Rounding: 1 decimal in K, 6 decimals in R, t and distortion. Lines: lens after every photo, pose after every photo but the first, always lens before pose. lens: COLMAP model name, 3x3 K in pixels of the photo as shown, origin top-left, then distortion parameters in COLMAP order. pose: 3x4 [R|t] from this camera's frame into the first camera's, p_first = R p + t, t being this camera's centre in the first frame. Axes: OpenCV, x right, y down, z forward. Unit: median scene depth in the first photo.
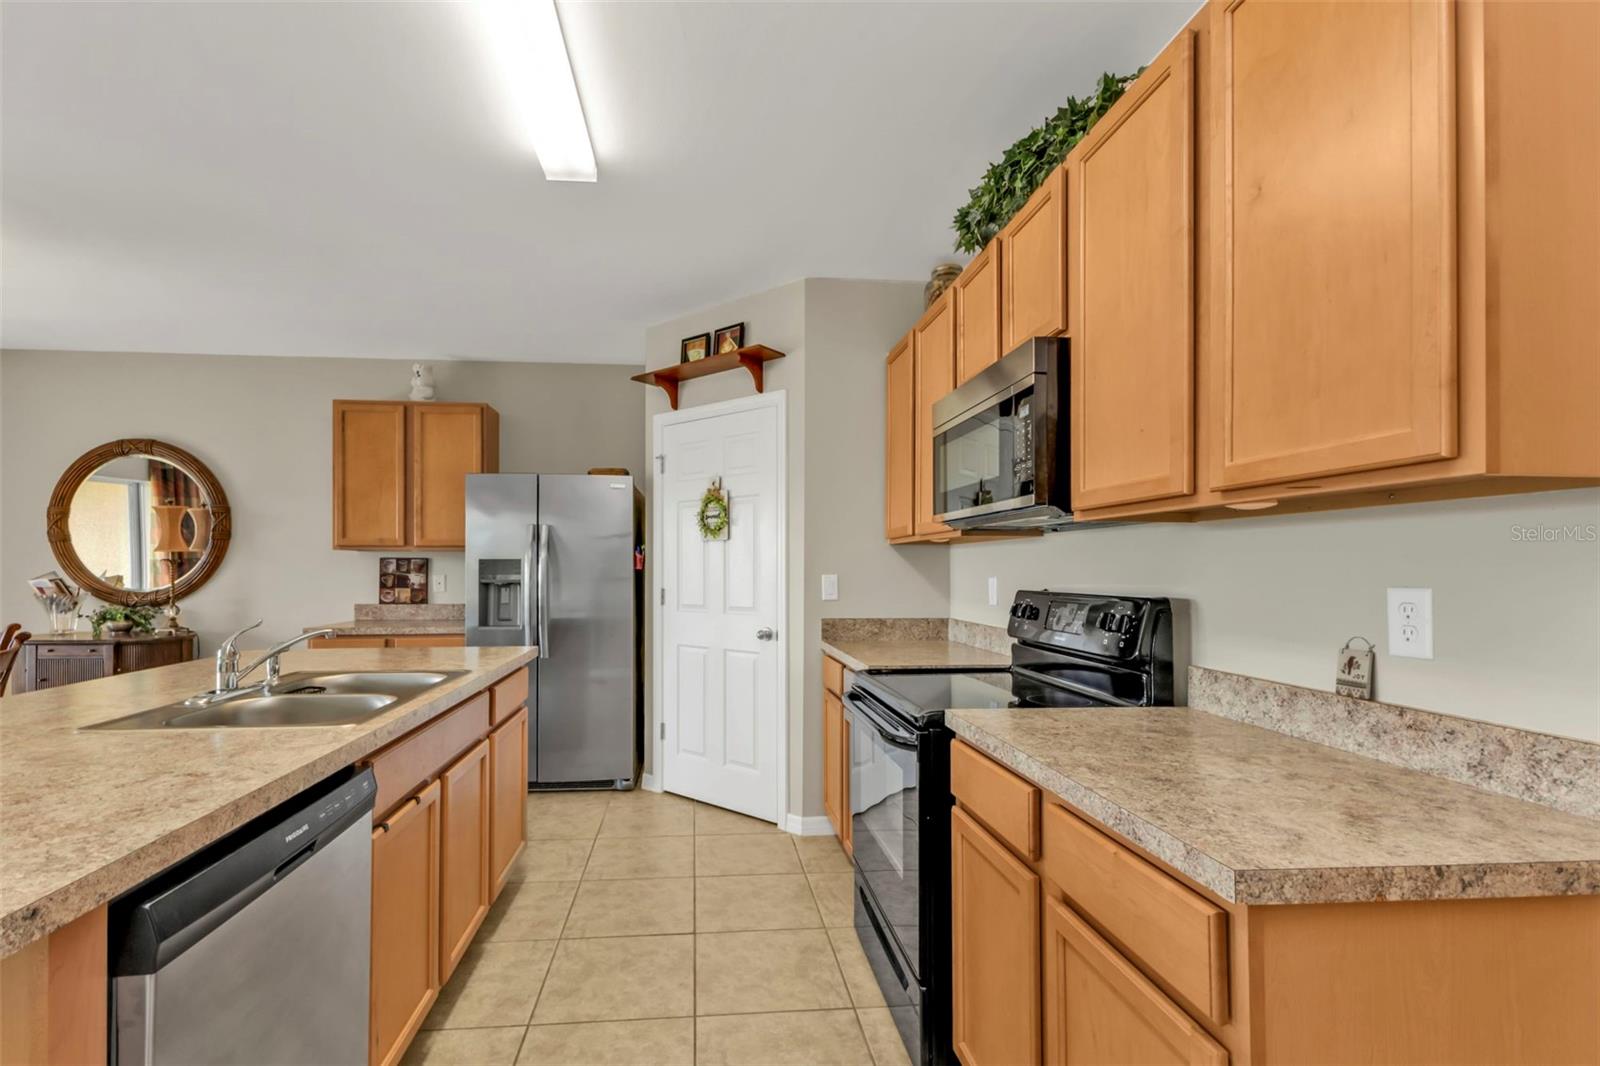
lens RADIAL K [[725.4, 0, 746.7], [0, 725.4, 564.6], [0, 0, 1]] dist [0.008433, 0.000381]
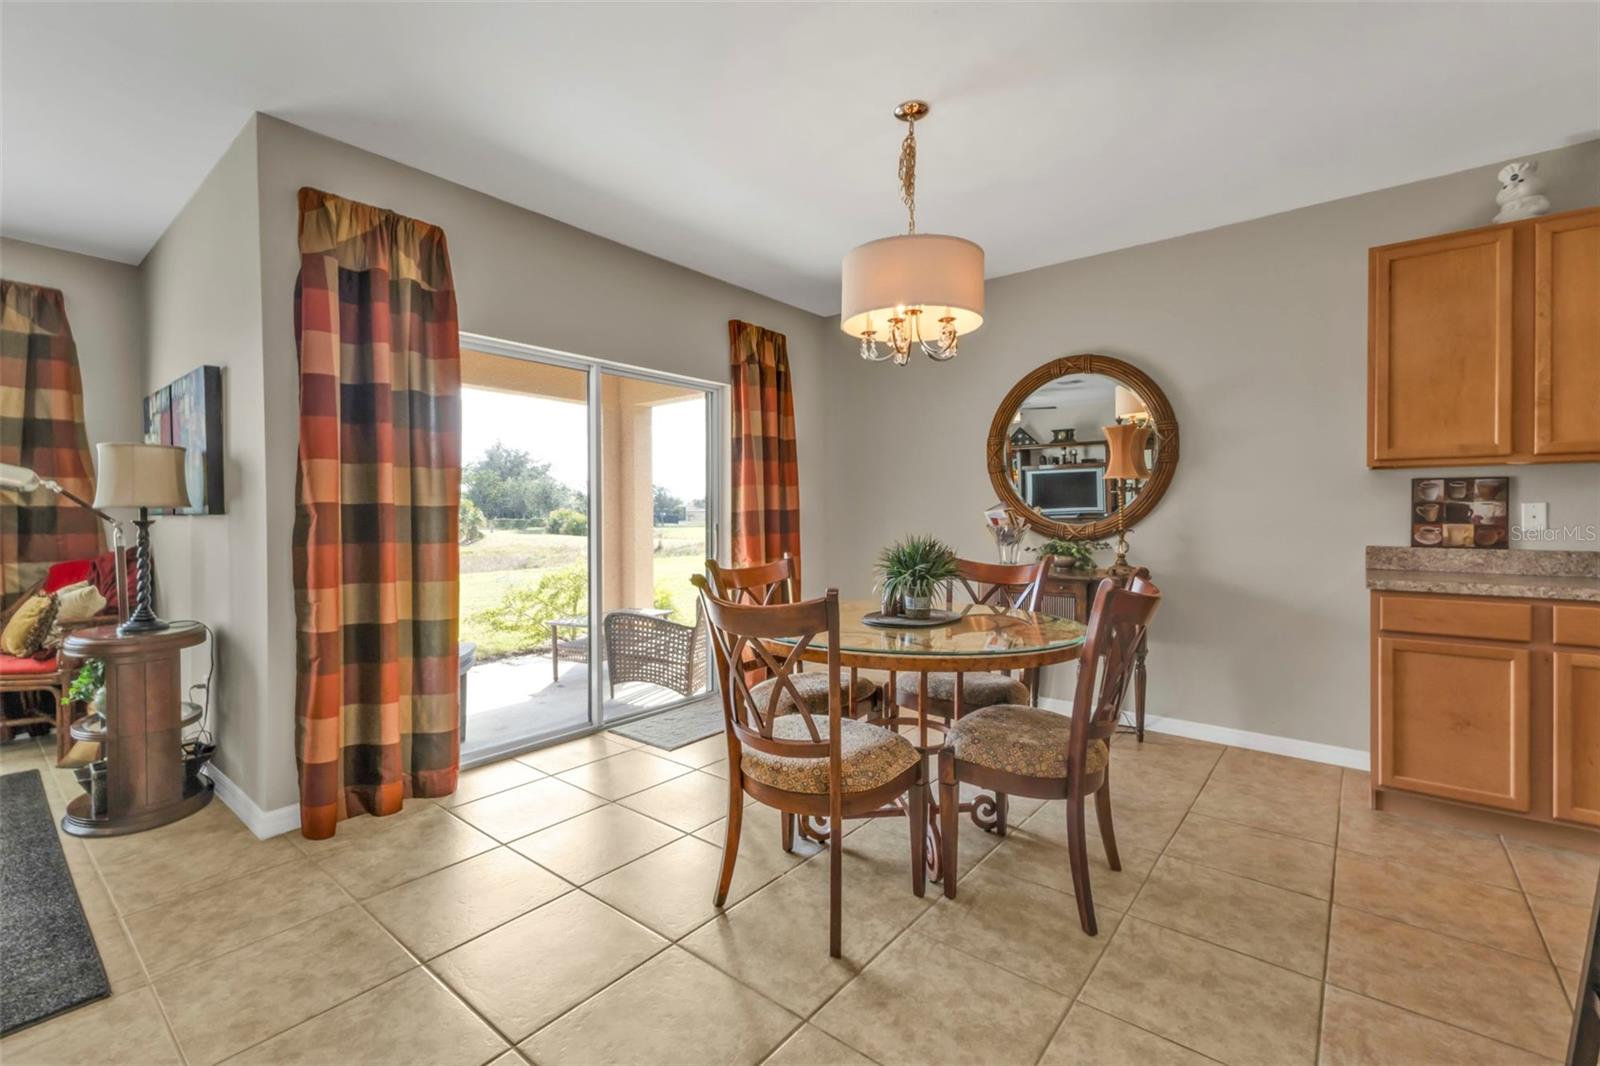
lens RADIAL K [[689.5, 0, 799.4], [0, 689.5, 521.2], [0, 0, 1]] dist [0.027694, -0.010117]
pose [[0.722258, 0.004606, -0.691608, -0.617559], [0.004448, 0.999926, 0.011305, 0.027052], [0.691609, -0.011241, 0.722184, 0.178628]]
